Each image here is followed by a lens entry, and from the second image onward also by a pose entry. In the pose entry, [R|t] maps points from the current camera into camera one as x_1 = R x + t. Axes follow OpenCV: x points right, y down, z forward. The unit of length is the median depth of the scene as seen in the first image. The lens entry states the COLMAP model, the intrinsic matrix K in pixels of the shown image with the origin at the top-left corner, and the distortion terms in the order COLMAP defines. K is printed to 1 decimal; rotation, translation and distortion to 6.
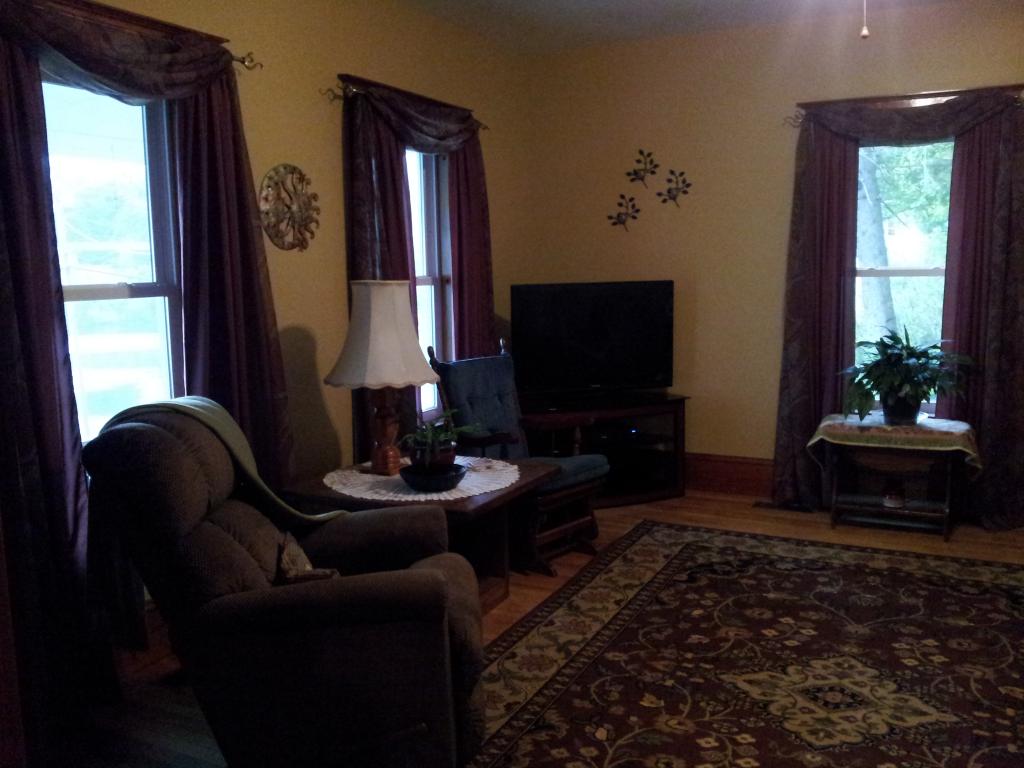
lens RADIAL K [[935.1, 0, 524.1], [0, 935.1, 382.1], [0, 0, 1]] dist [-0.003700, -0.014866]
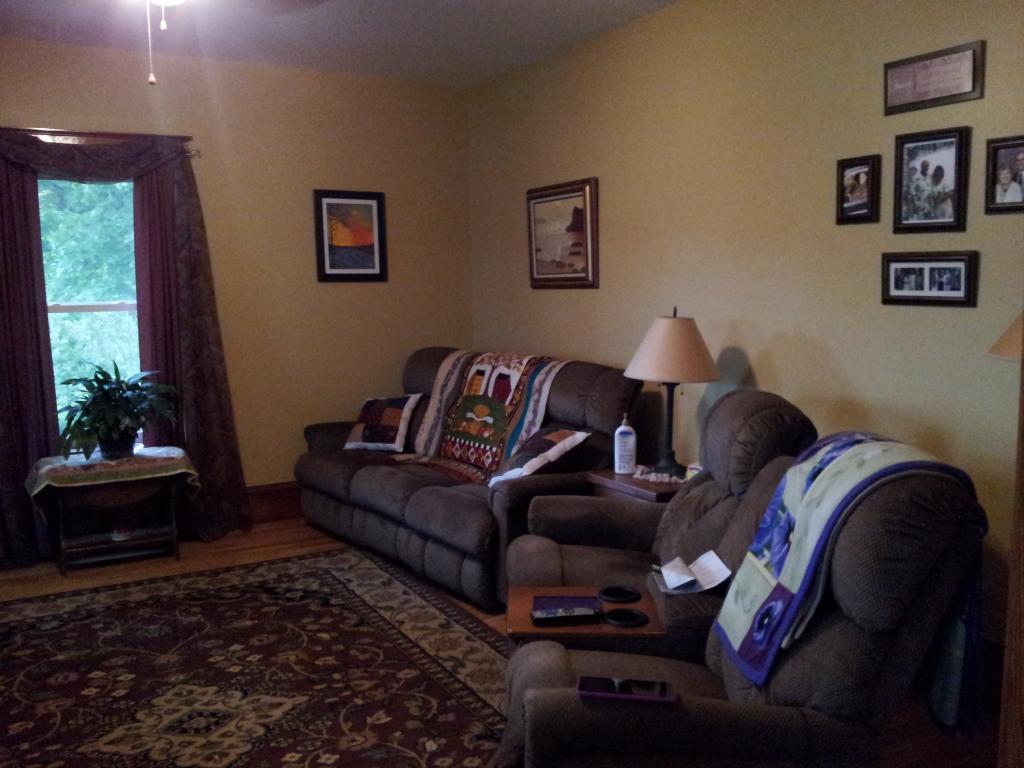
lens RADIAL K [[935.1, 0, 524.1], [0, 935.1, 382.1], [0, 0, 1]] dist [-0.003700, -0.014866]
pose [[0.562305, -0.081912, 0.822863, -0.227637], [0.109578, 0.993688, 0.024036, -0.015938], [-0.819637, 0.076652, 0.567731, 0.079138]]
